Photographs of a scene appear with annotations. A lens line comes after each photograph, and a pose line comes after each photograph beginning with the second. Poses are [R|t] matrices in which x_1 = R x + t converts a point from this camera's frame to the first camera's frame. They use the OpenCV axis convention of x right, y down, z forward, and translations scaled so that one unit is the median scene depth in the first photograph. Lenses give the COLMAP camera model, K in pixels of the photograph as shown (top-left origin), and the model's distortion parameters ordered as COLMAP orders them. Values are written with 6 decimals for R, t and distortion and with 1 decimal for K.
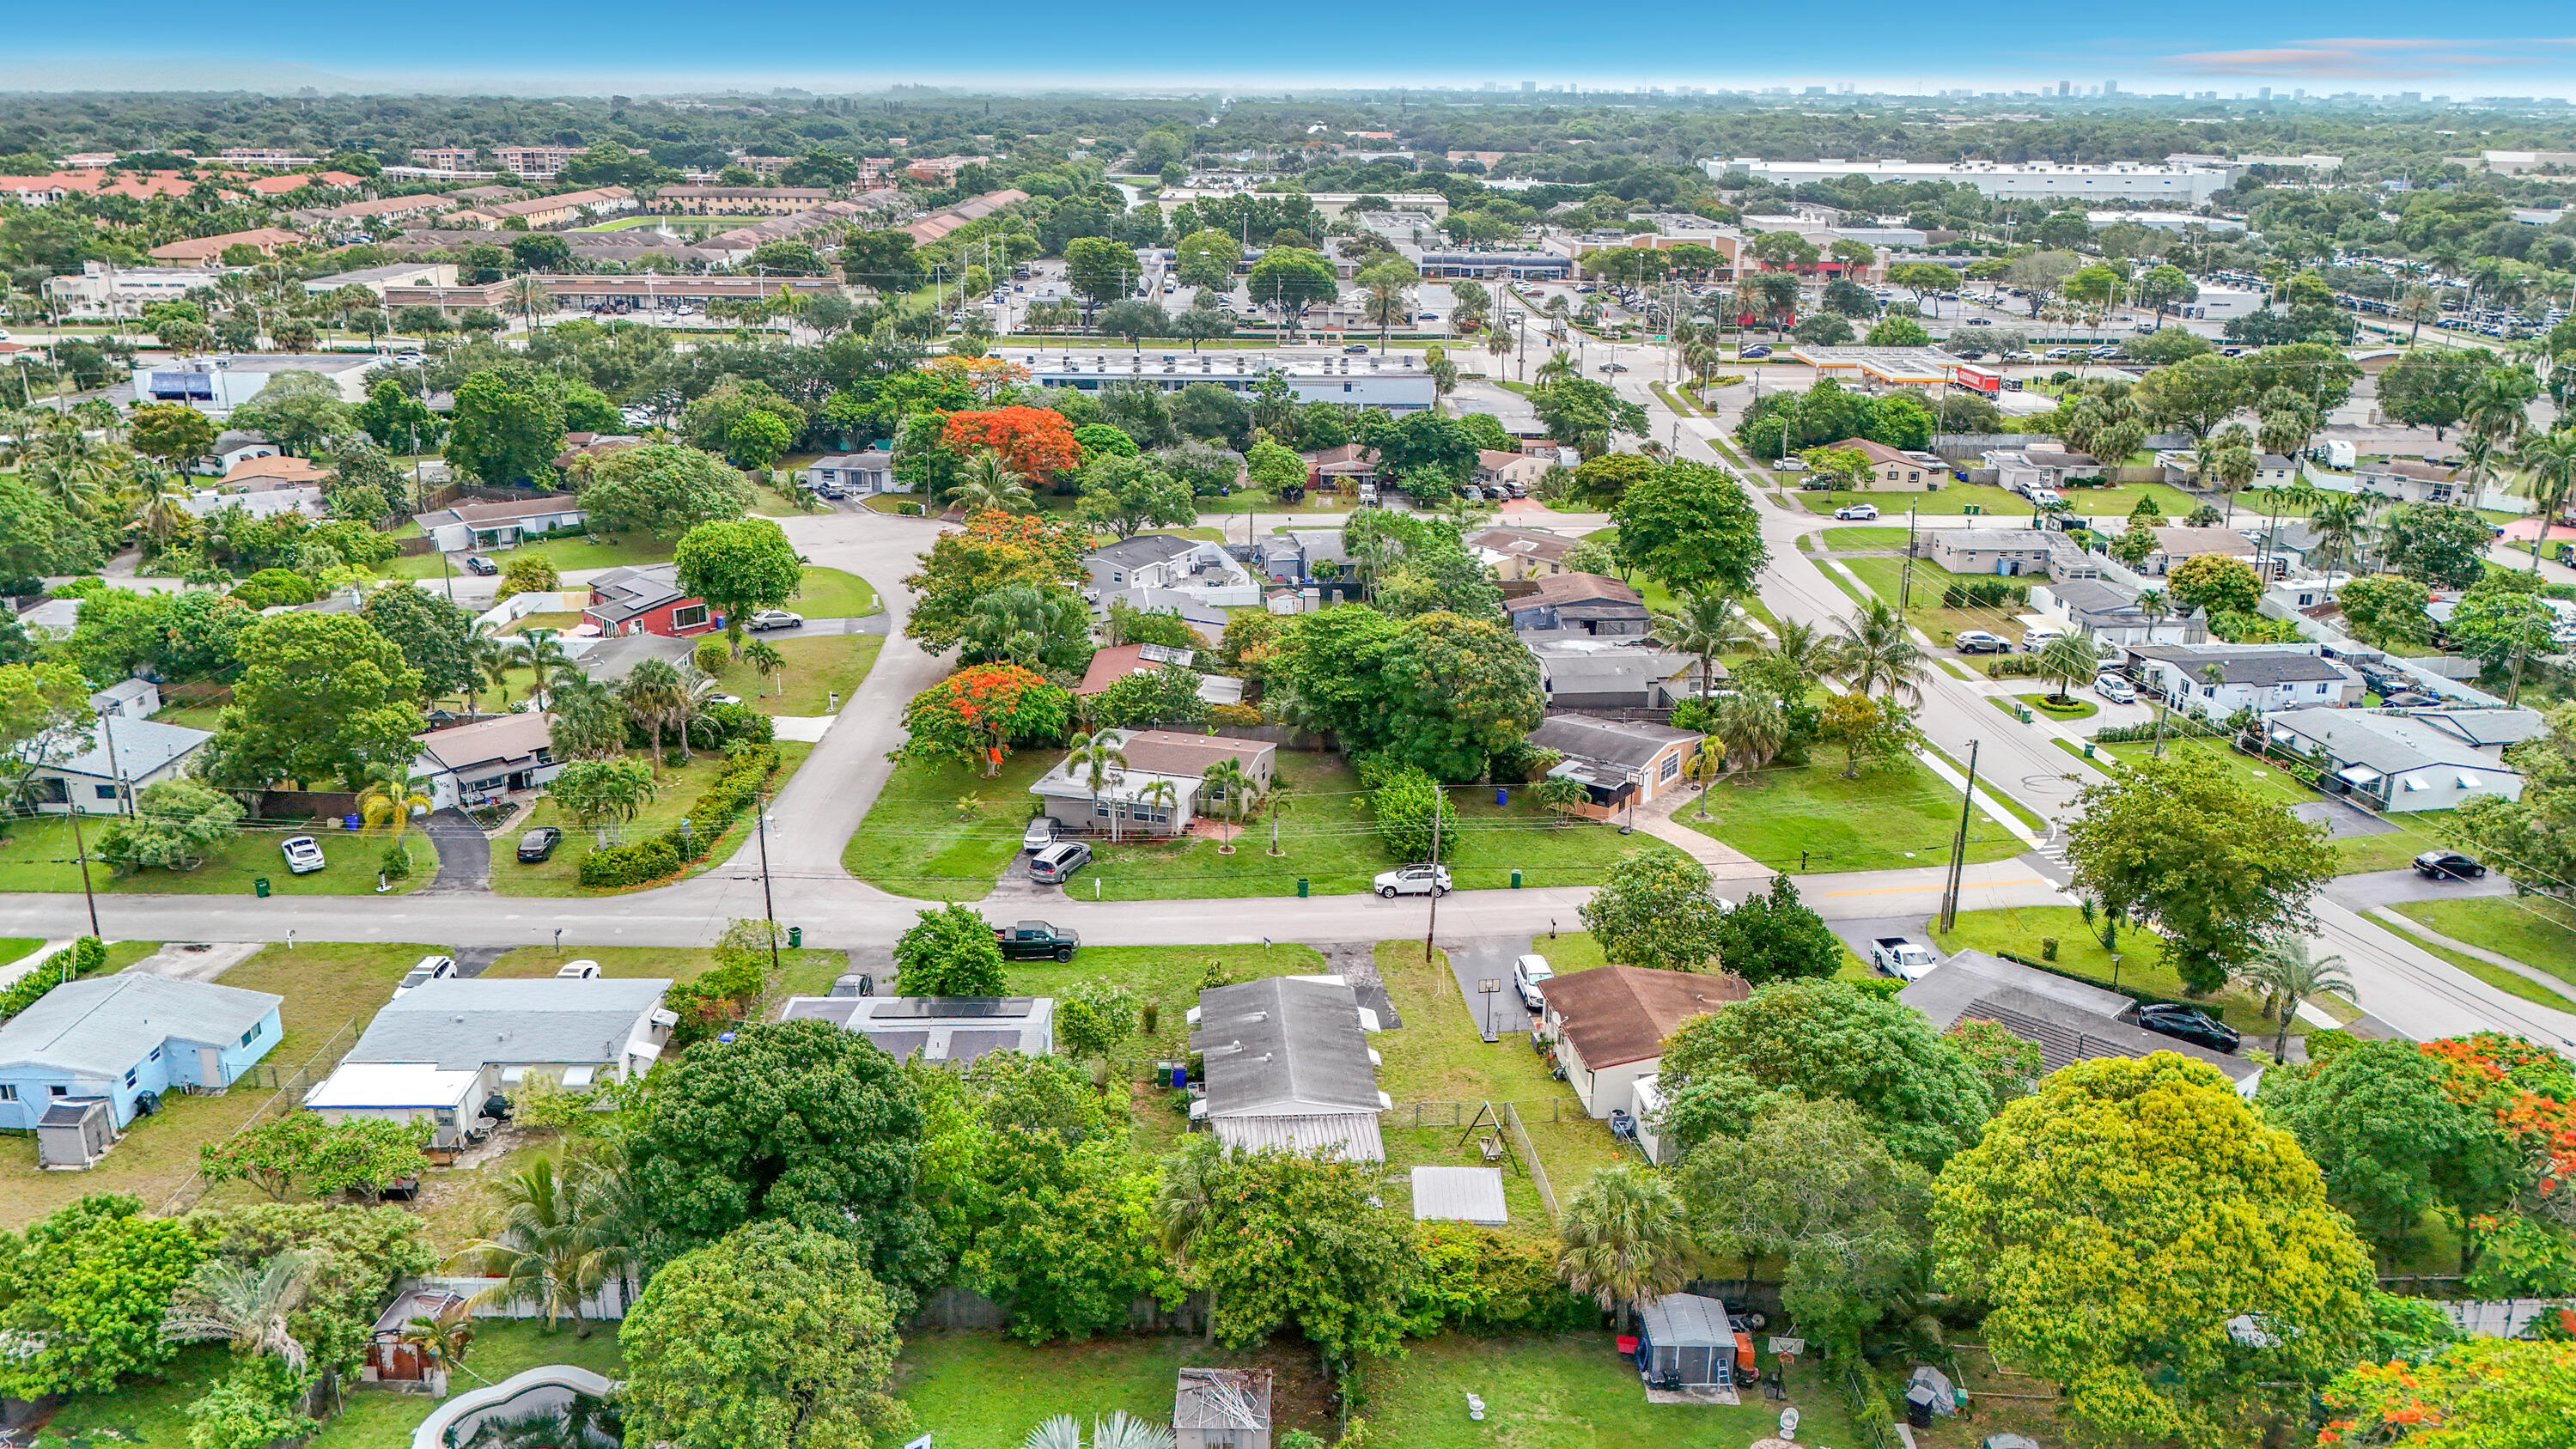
lens RADIAL K [[1946.9, 0, 1298.2], [0, 1946.9, 743.1], [0, 0, 1]] dist [0.100185, -0.206718]
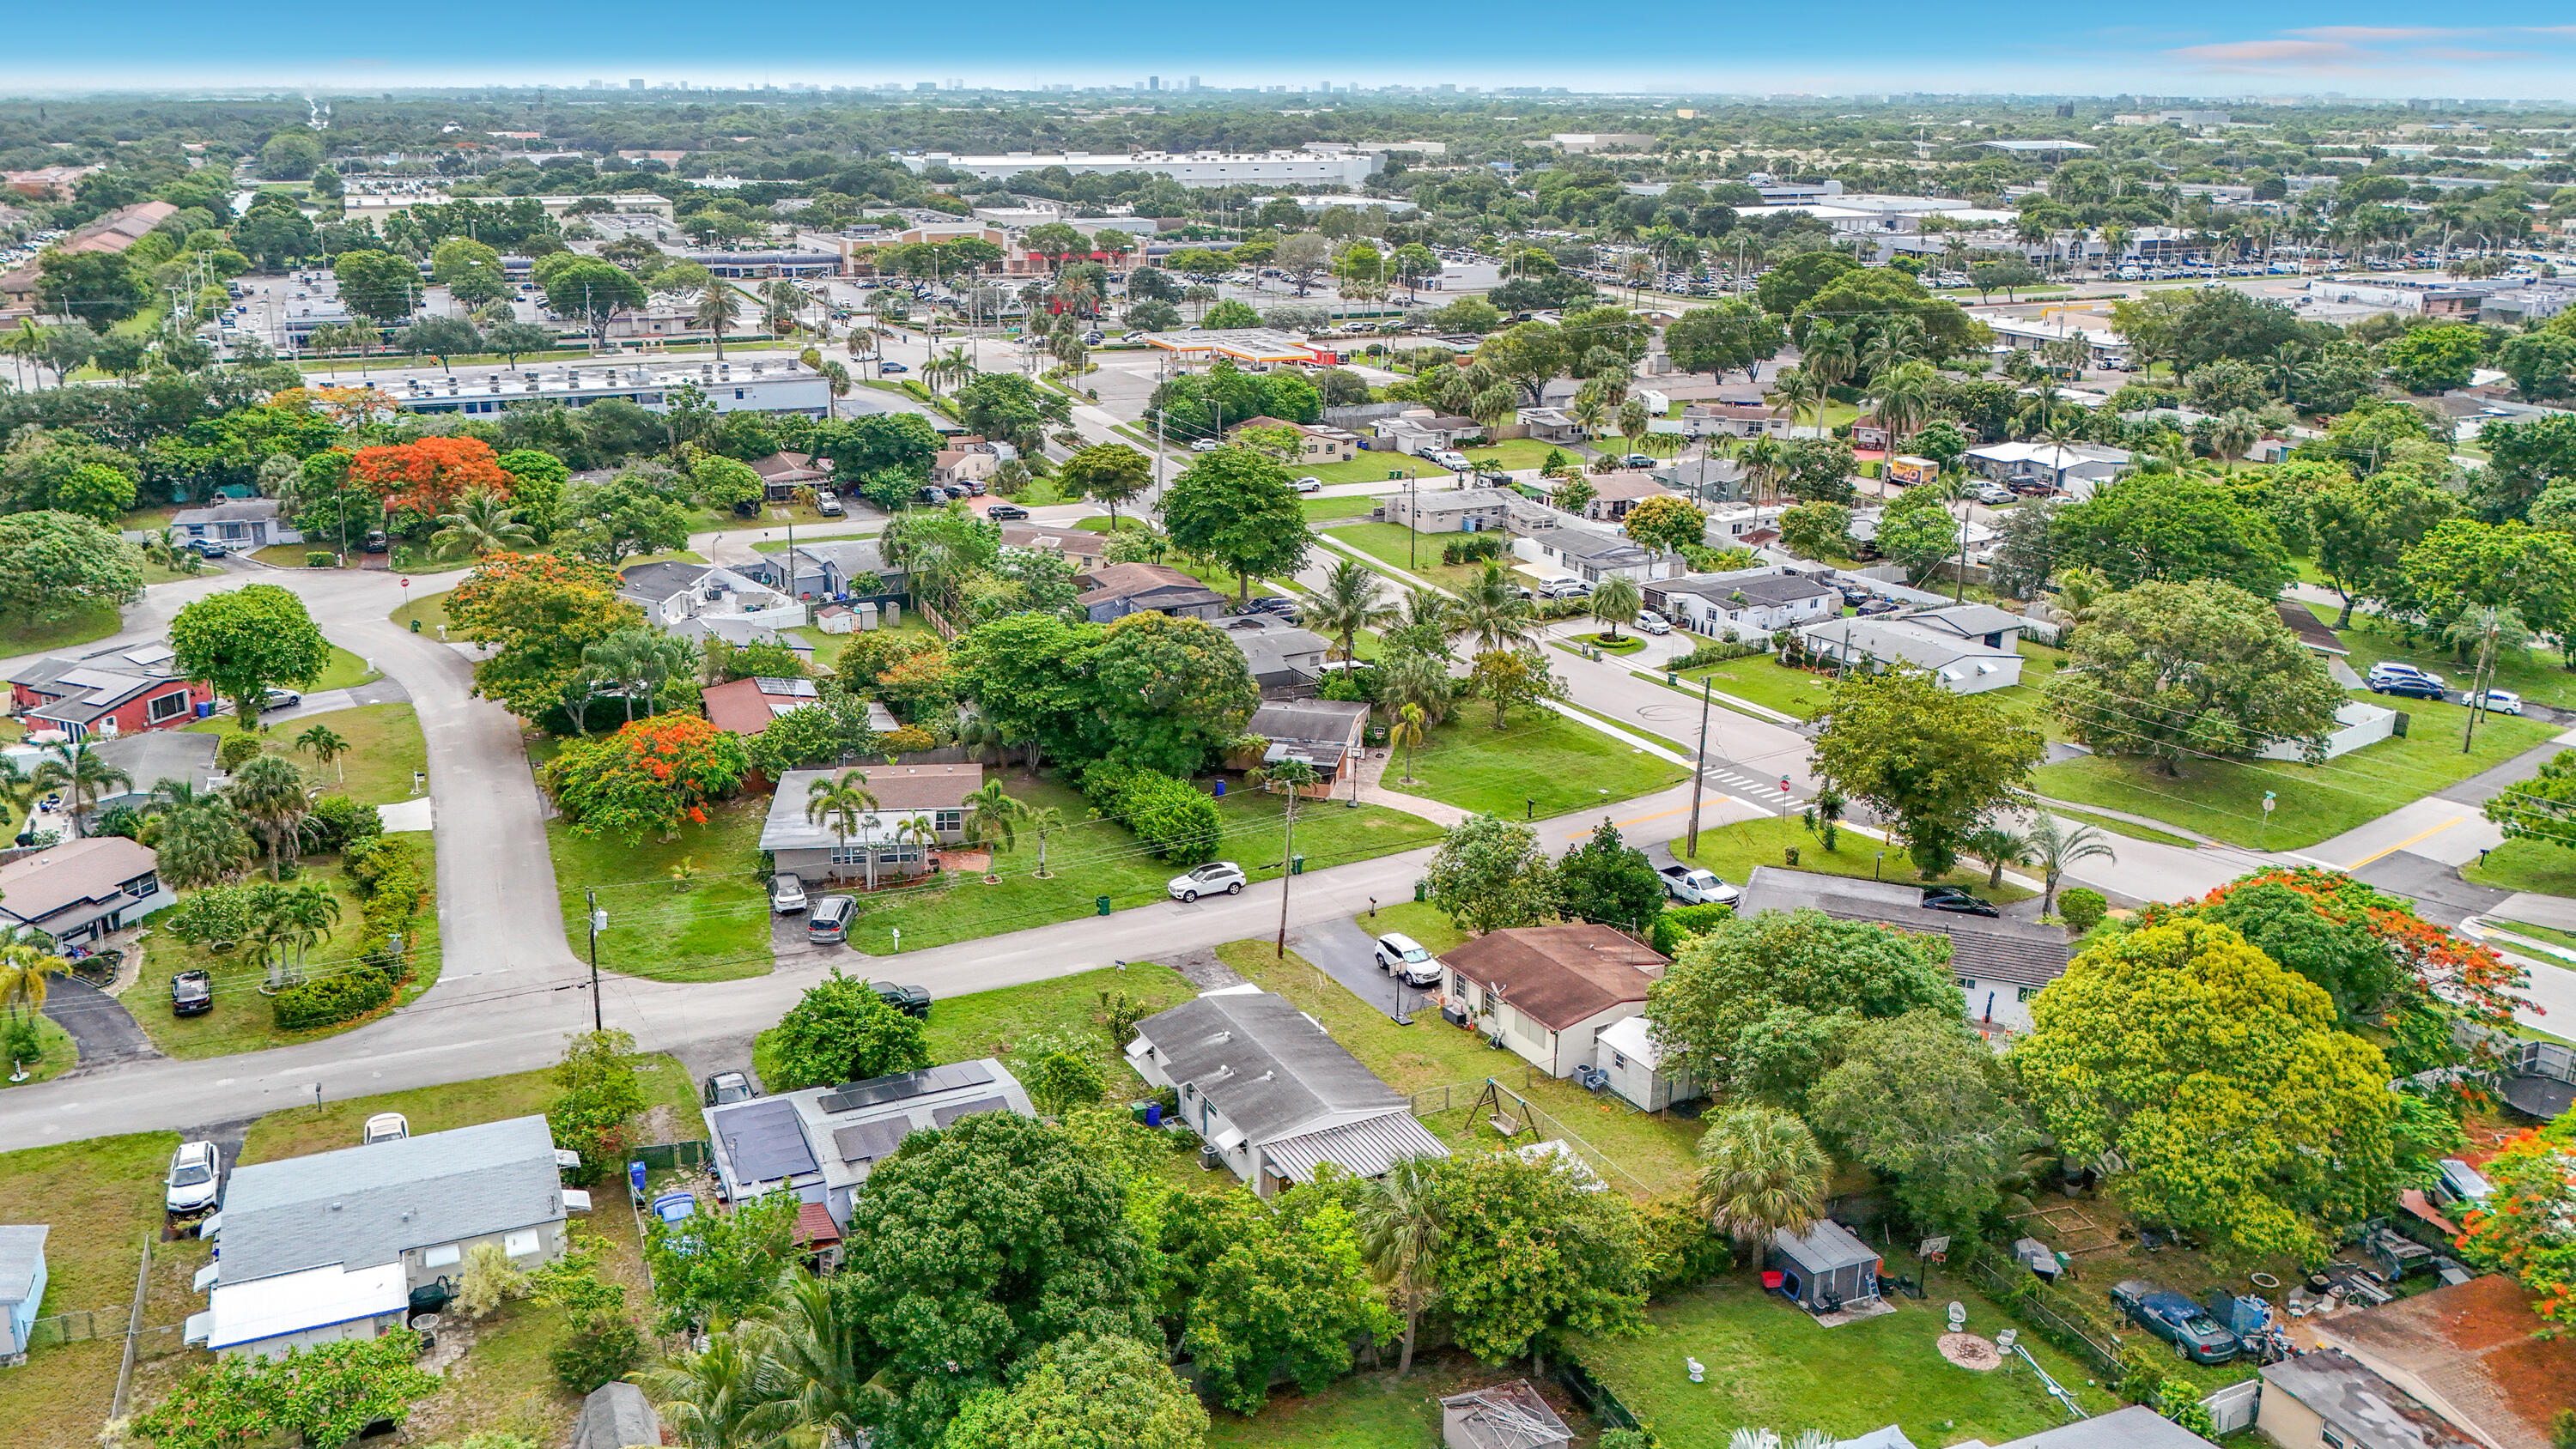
lens RADIAL K [[1965.8, 0, 1181.0], [0, 1965.8, 668.3], [0, 0, 1]] dist [0.055215, -0.080949]
pose [[0.932655, -0.108358, 0.344111, -0.210591], [0.120160, 0.992668, -0.013090, -0.018614], [-0.340170, 0.053557, 0.938838, 0.047598]]
